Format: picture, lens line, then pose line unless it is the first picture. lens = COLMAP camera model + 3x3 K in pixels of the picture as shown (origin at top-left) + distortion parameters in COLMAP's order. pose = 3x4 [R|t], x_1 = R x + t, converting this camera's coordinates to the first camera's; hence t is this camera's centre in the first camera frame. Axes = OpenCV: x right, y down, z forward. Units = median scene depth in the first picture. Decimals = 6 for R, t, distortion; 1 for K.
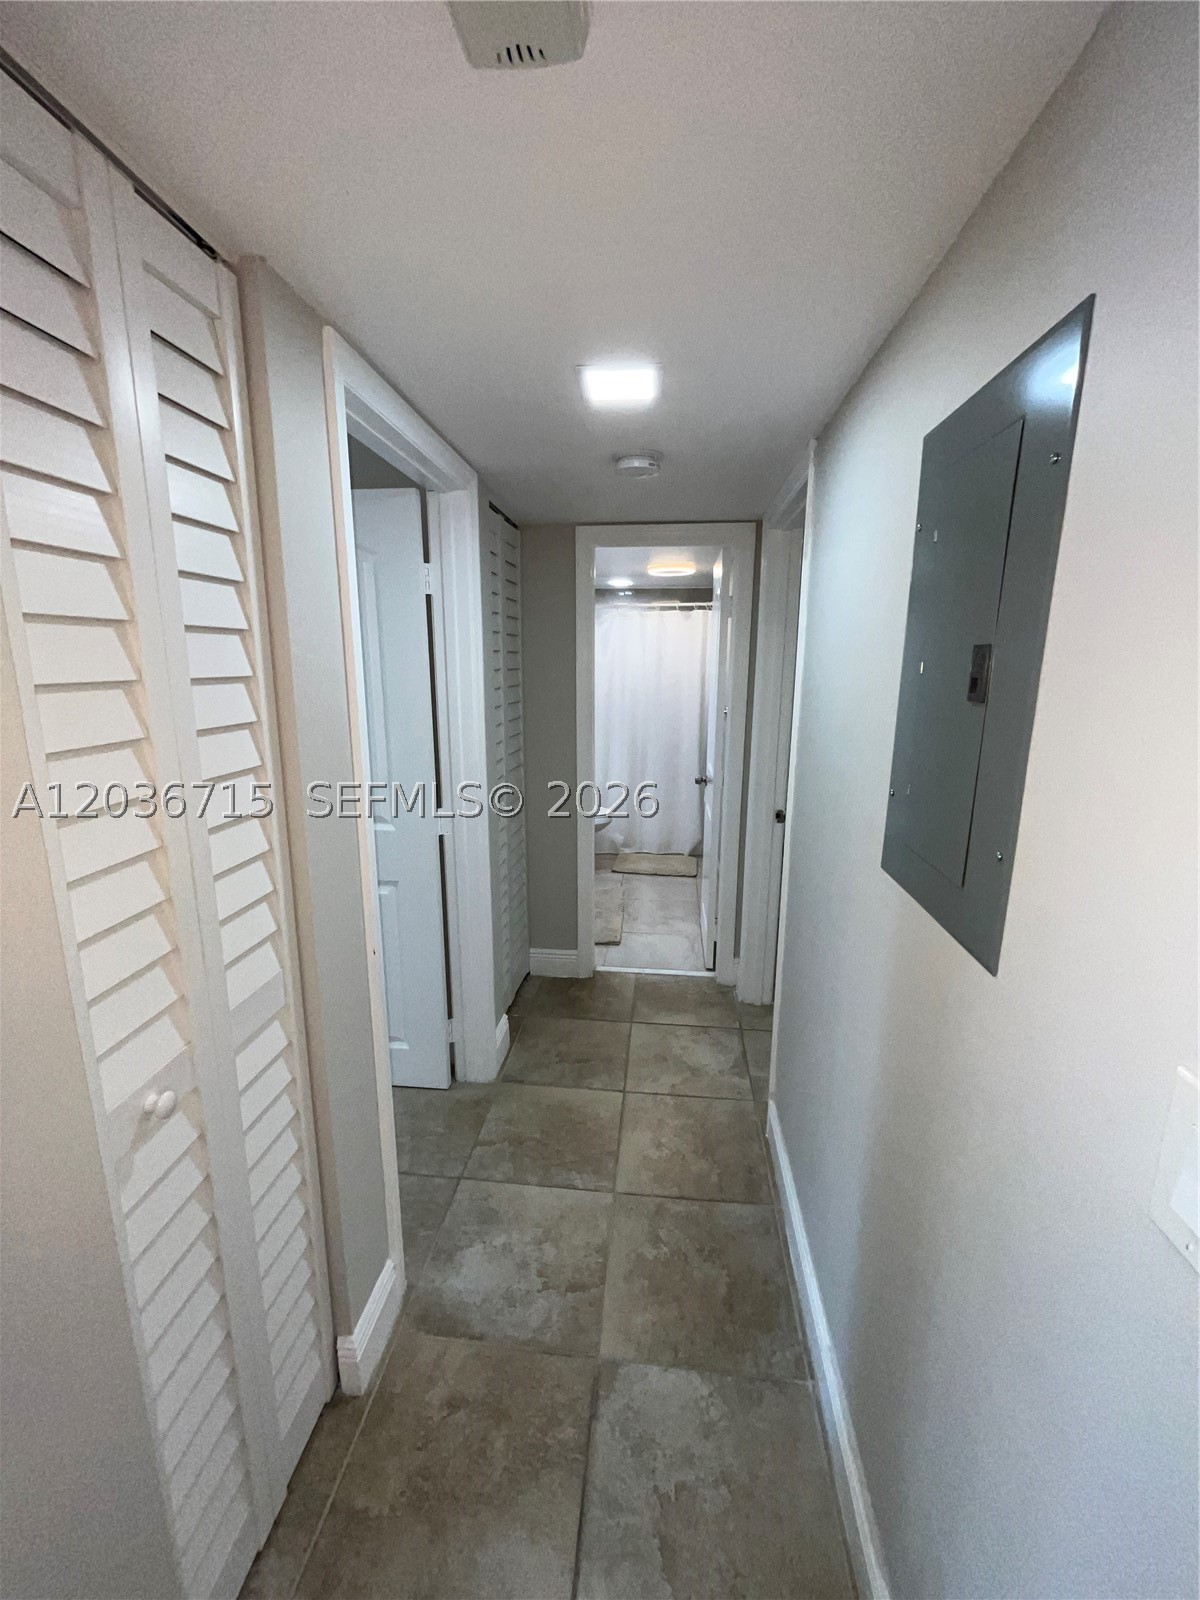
lens RADIAL K [[664.1, 0, 600.0], [0, 664.1, 800.0], [0, 0, 1]] dist [-0.001514, -0.000142]
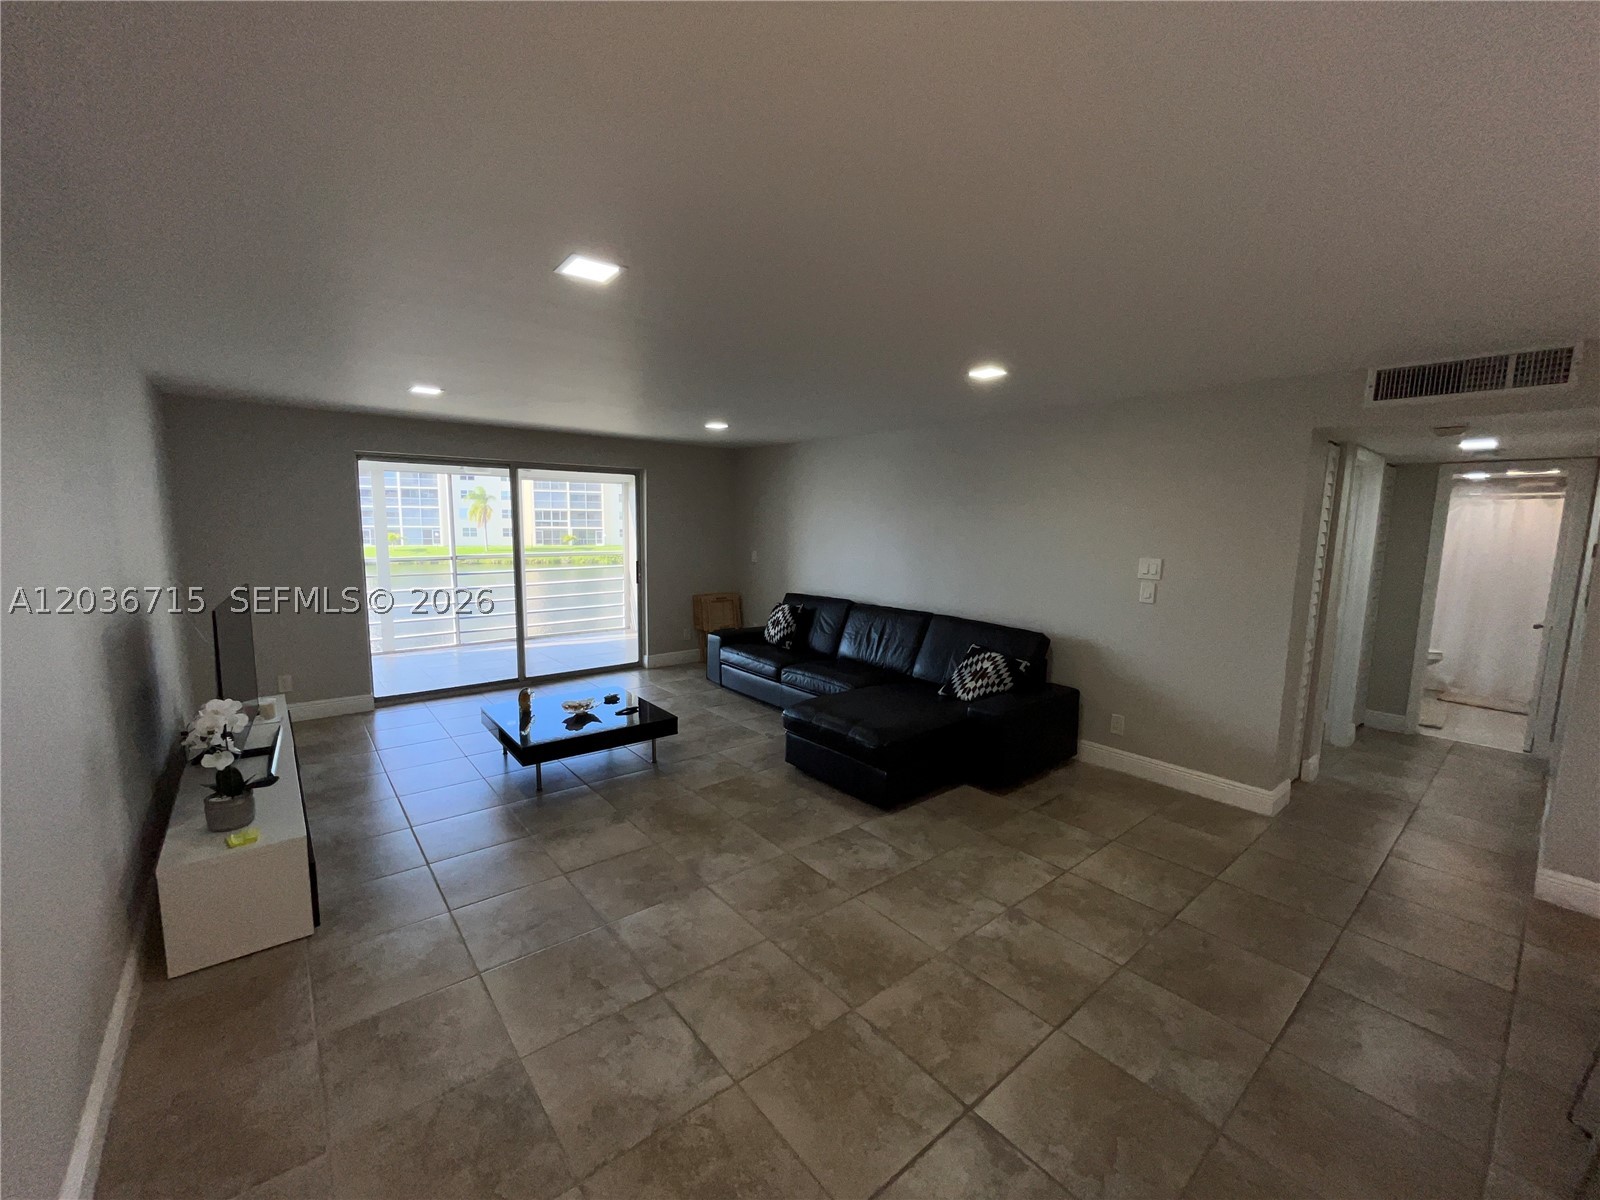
lens RADIAL K [[657.6, 0, 800.0], [0, 657.6, 600.0], [0, 0, 1]] dist [-0.001532, -0.000295]
pose [[0.713027, 0.090162, -0.695316, 0.001469], [-0.154703, 0.987487, -0.030595, 0.156637], [0.683857, 0.129383, 0.718053, -0.819157]]
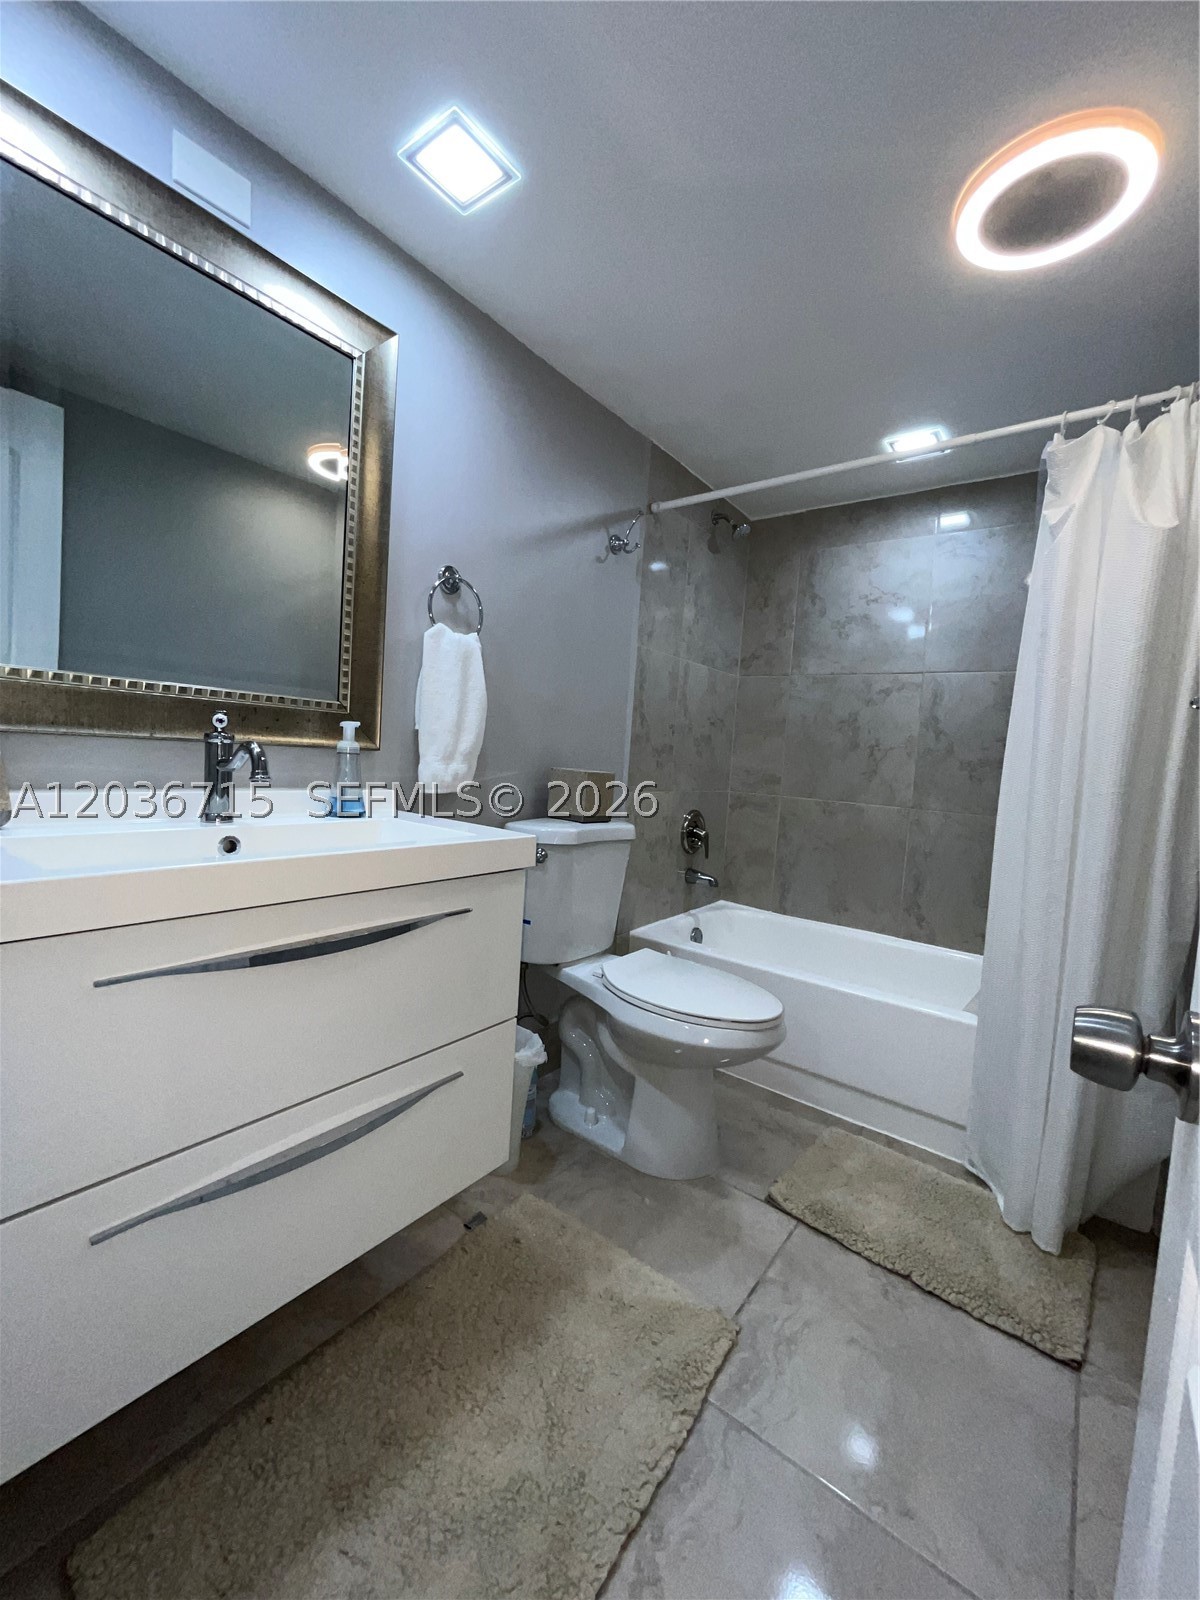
lens RADIAL K [[645.7, 0, 595.5], [0, 645.7, 798.0], [0, 0, 1]] dist [0.000756, -0.000257]
pose [[0.845516, 0.079223, -0.528041, 0.100105], [-0.165397, 0.979150, -0.117935, -0.032814], [0.507688, 0.187052, 0.840990, 0.660163]]
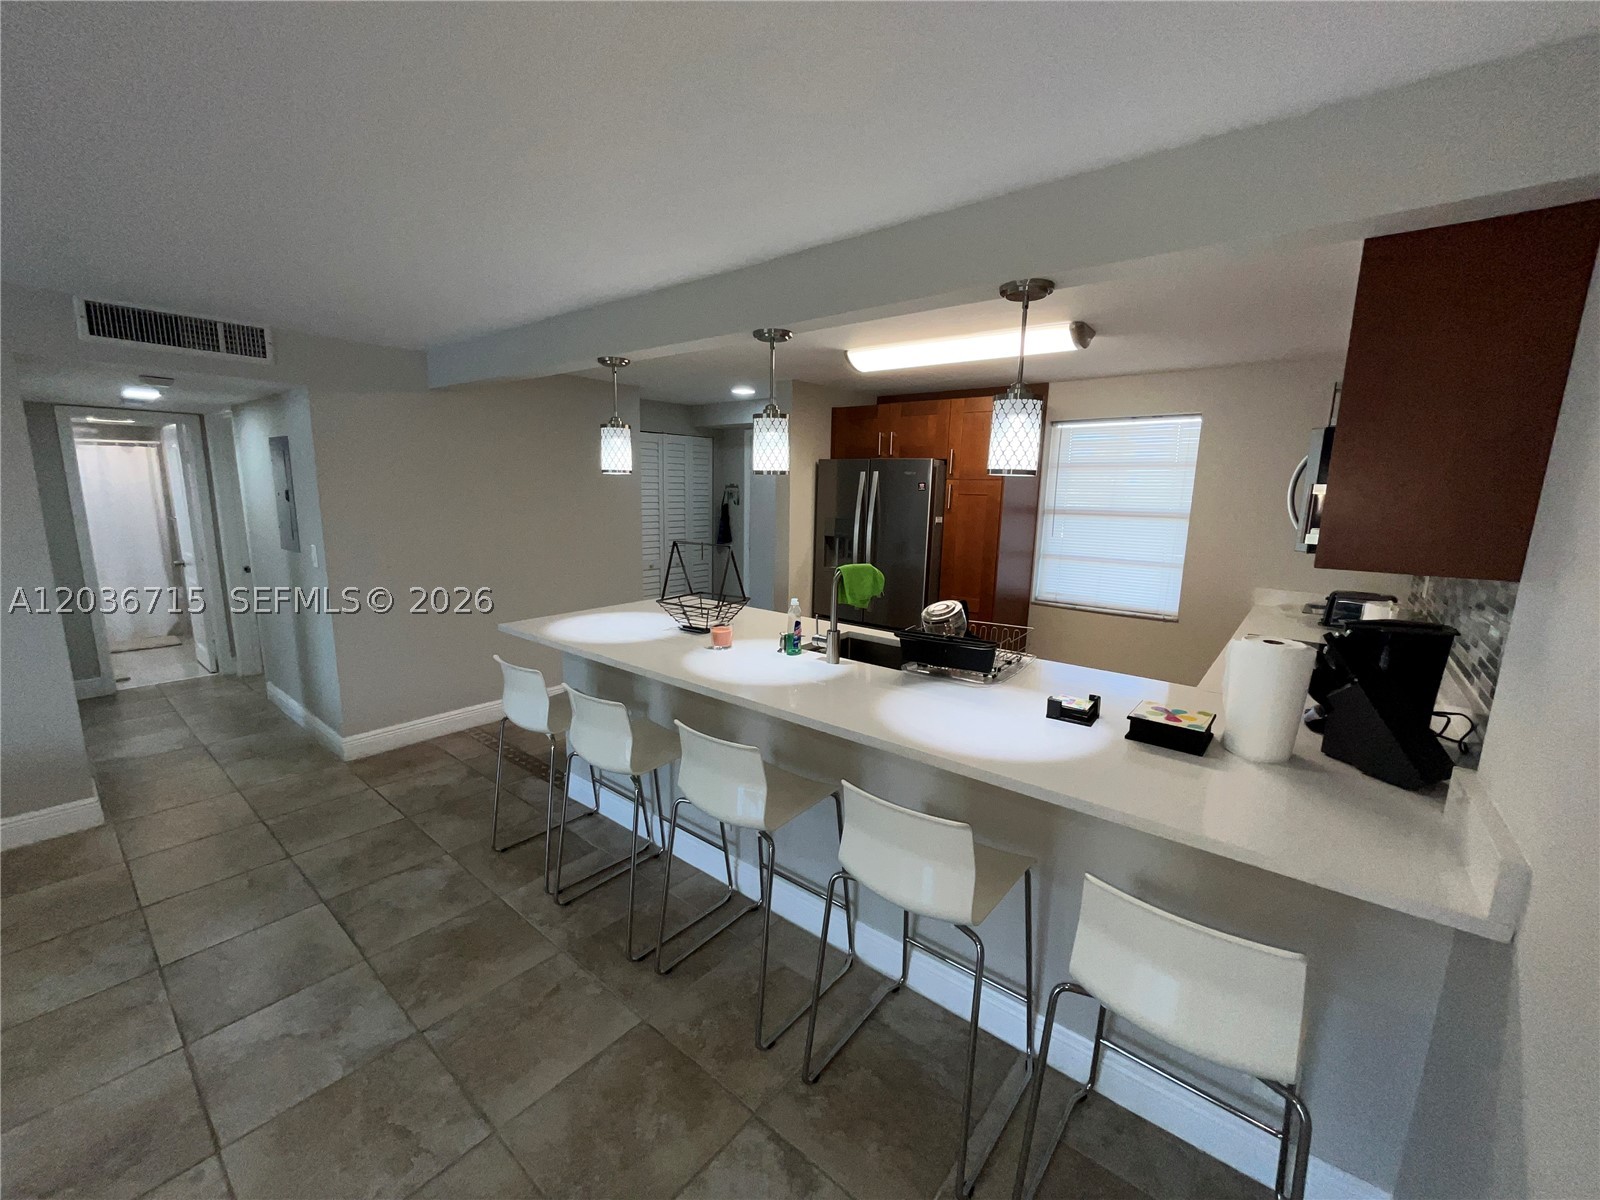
lens RADIAL K [[645.7, 0, 796.4], [0, 645.7, 604.1], [0, 0, 1]] dist [0.000756, -0.000257]
pose [[0.553791, -0.143255, 0.820240, -0.235440], [0.155958, 0.985501, 0.066822, 0.147755], [-0.817920, 0.090918, 0.568103, -0.802697]]
